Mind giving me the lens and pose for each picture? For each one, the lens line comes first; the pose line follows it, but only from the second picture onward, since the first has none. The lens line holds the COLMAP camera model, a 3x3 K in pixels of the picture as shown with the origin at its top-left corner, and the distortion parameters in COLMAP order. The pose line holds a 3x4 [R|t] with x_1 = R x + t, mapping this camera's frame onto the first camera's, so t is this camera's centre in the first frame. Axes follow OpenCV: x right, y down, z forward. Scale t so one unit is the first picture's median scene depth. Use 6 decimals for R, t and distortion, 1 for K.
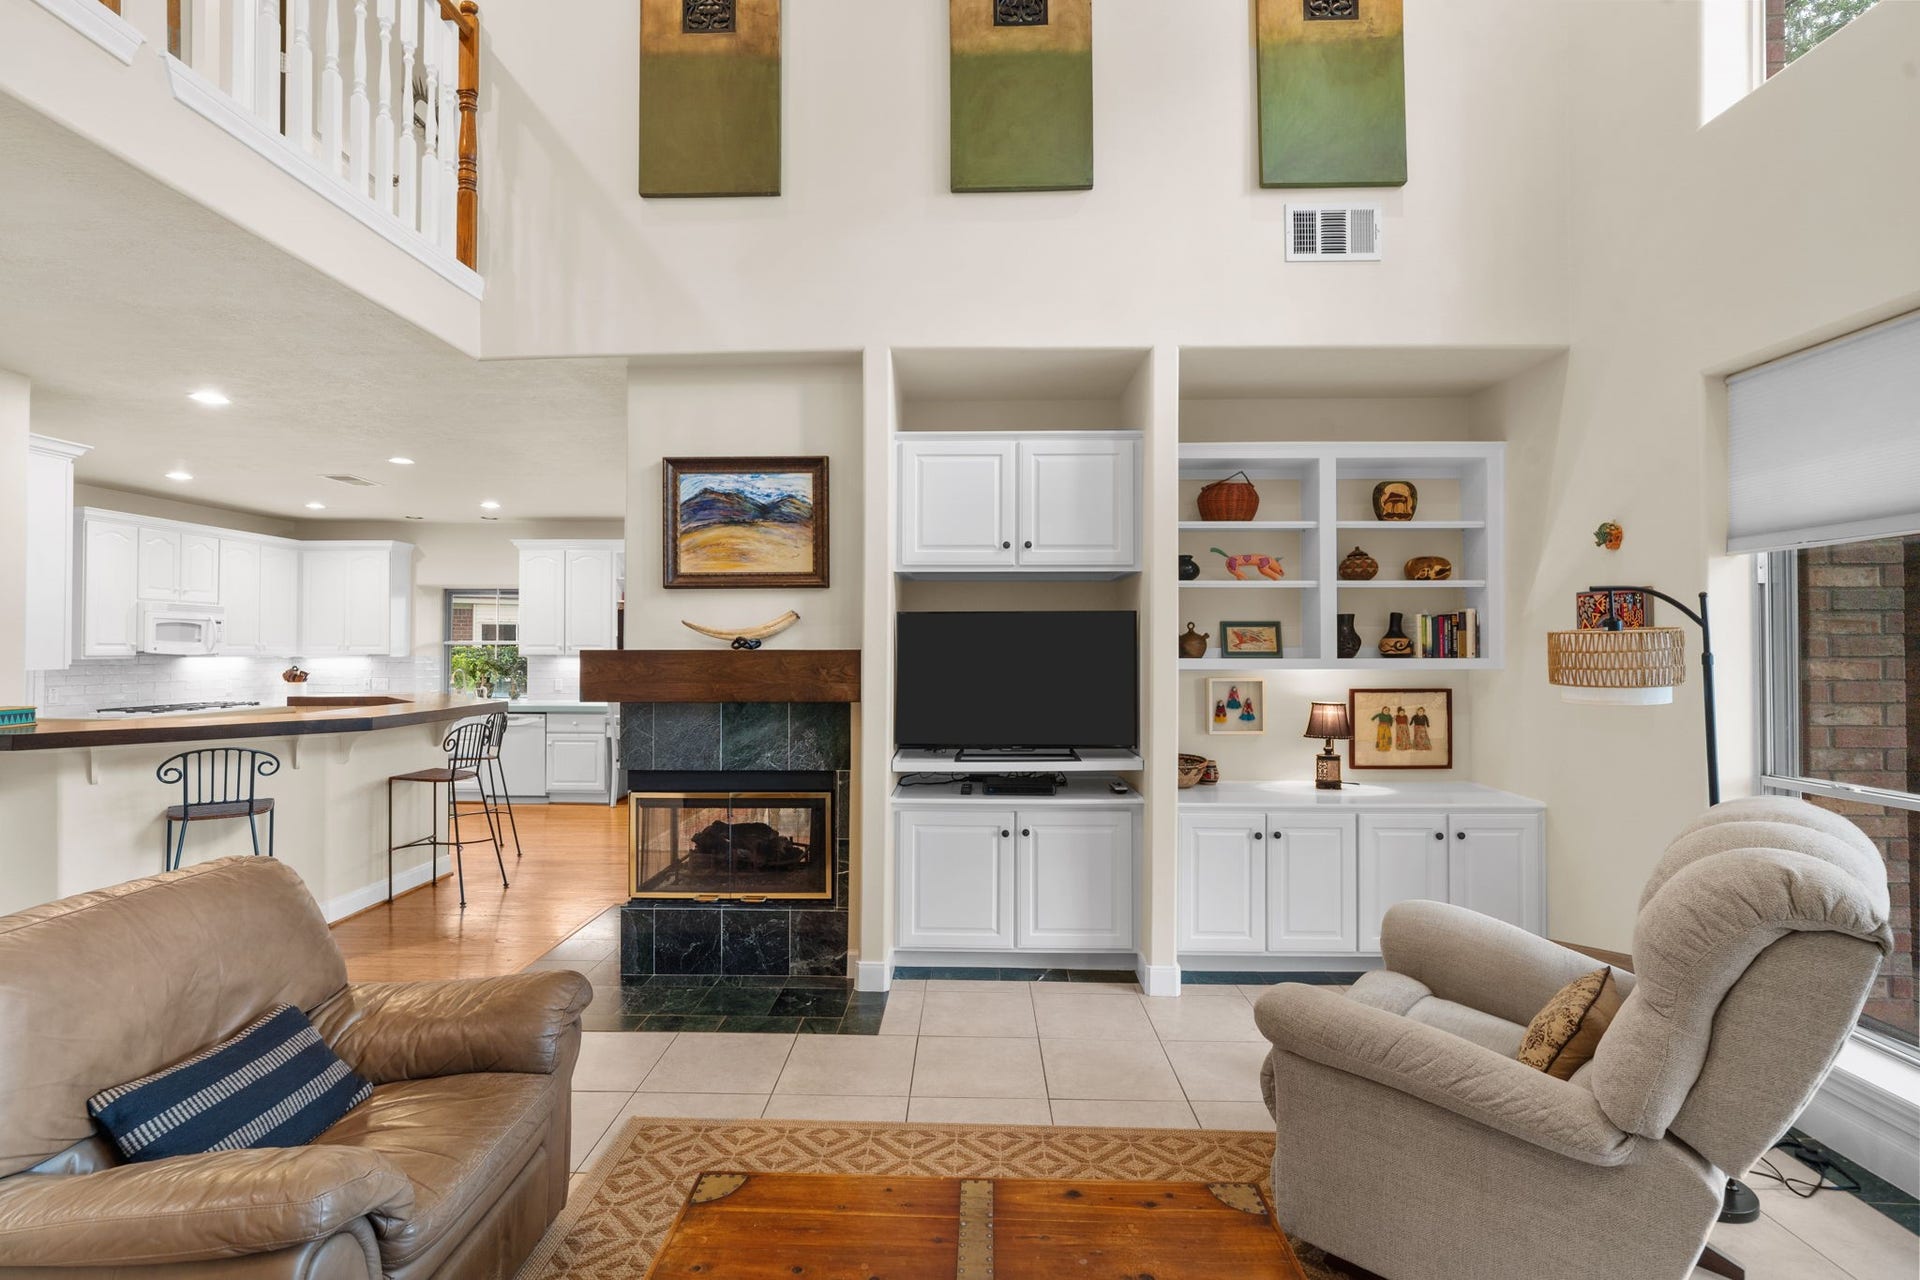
lens RADIAL K [[902.0, 0, 954.4], [0, 902.0, 647.2], [0, 0, 1]] dist [-0.000321, 0.001202]
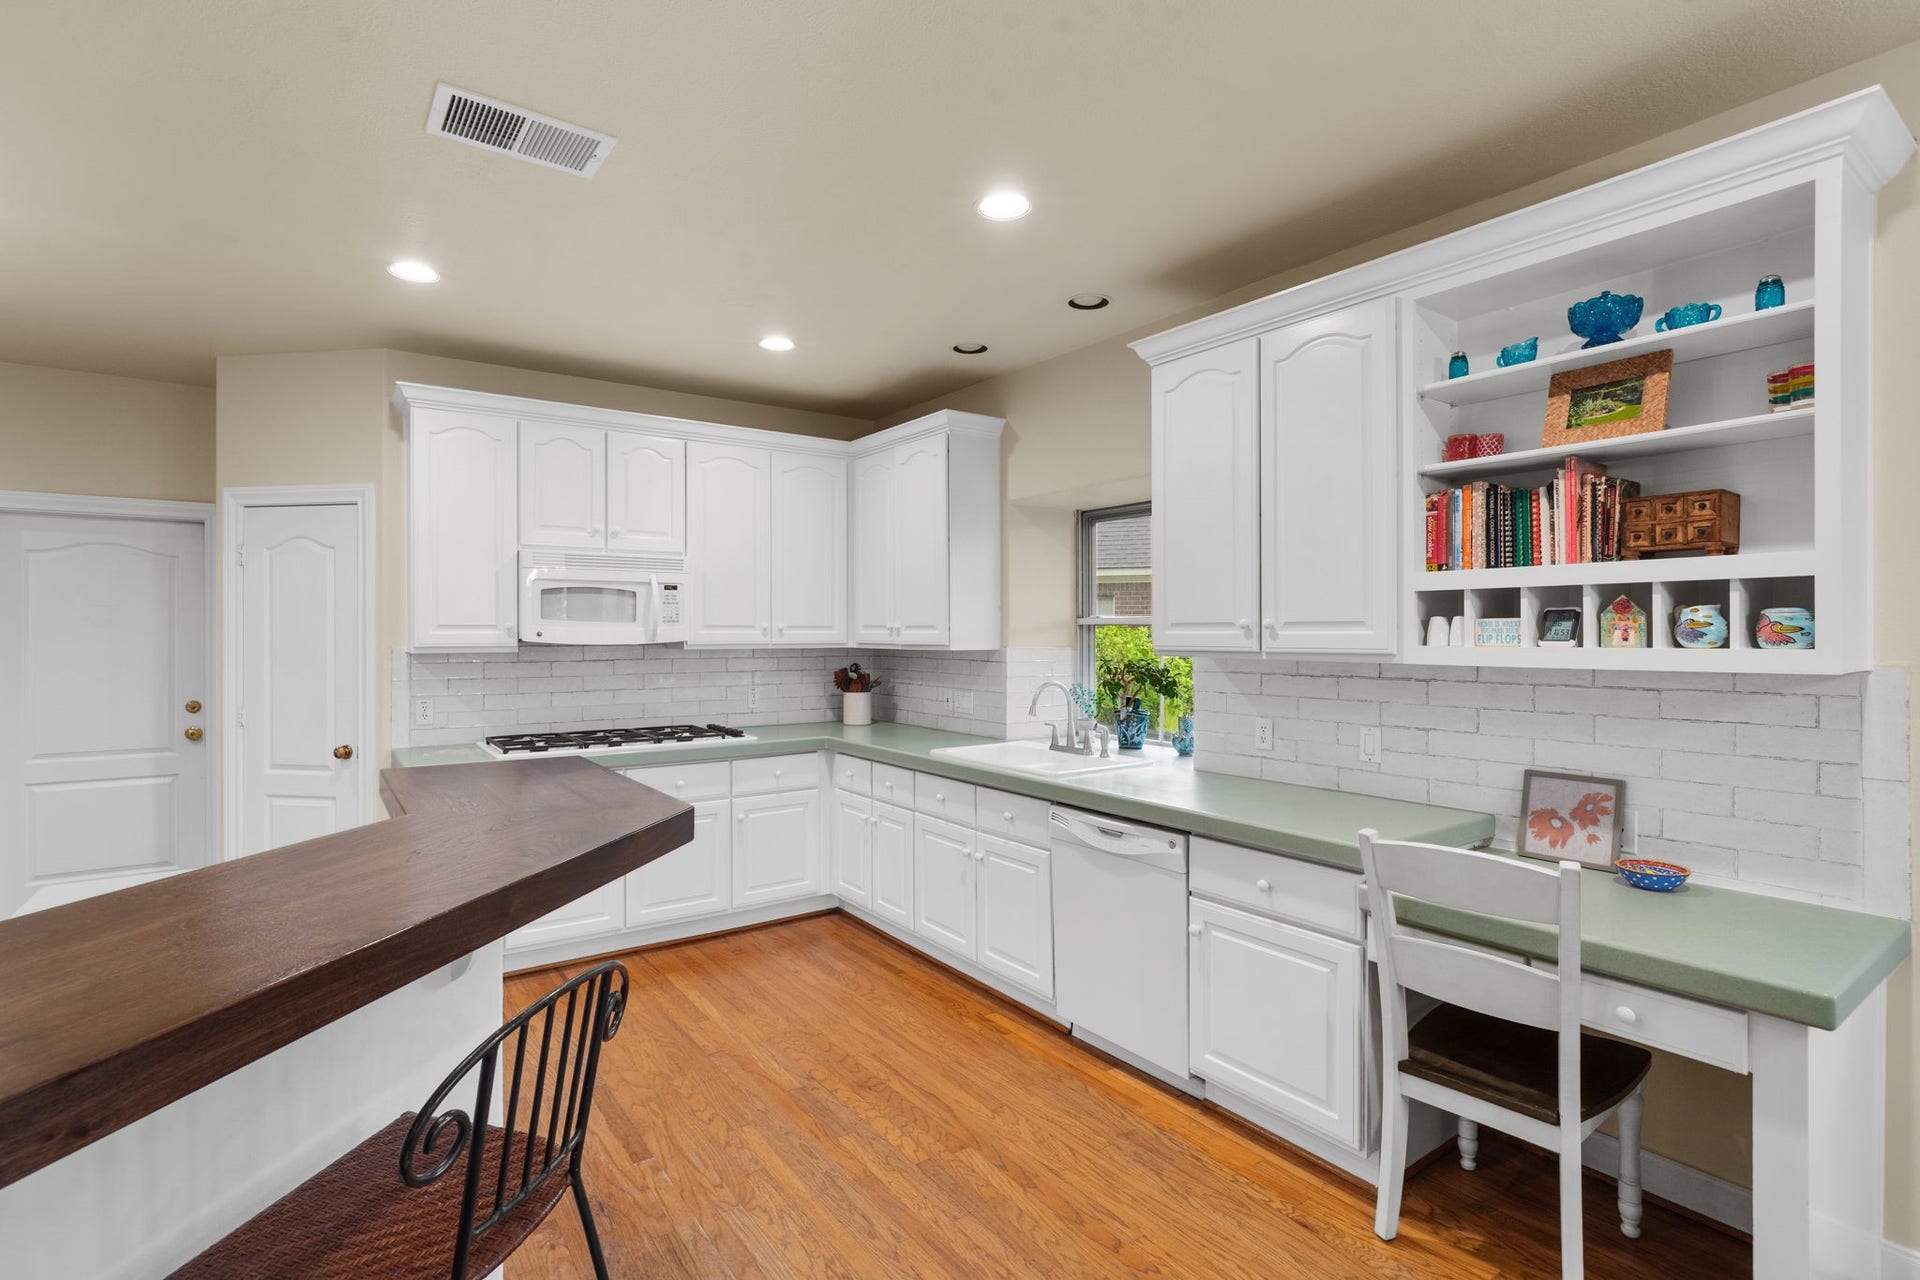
lens RADIAL K [[902.0, 0, 956.3], [0, 902.0, 643.6], [0, 0, 1]] dist [-0.000321, 0.001202]
pose [[0.598577, 0.013277, -0.800955, -0.260320], [0.000806, 0.999852, 0.017176, -0.002073], [0.801065, -0.010926, 0.598478, 0.795768]]
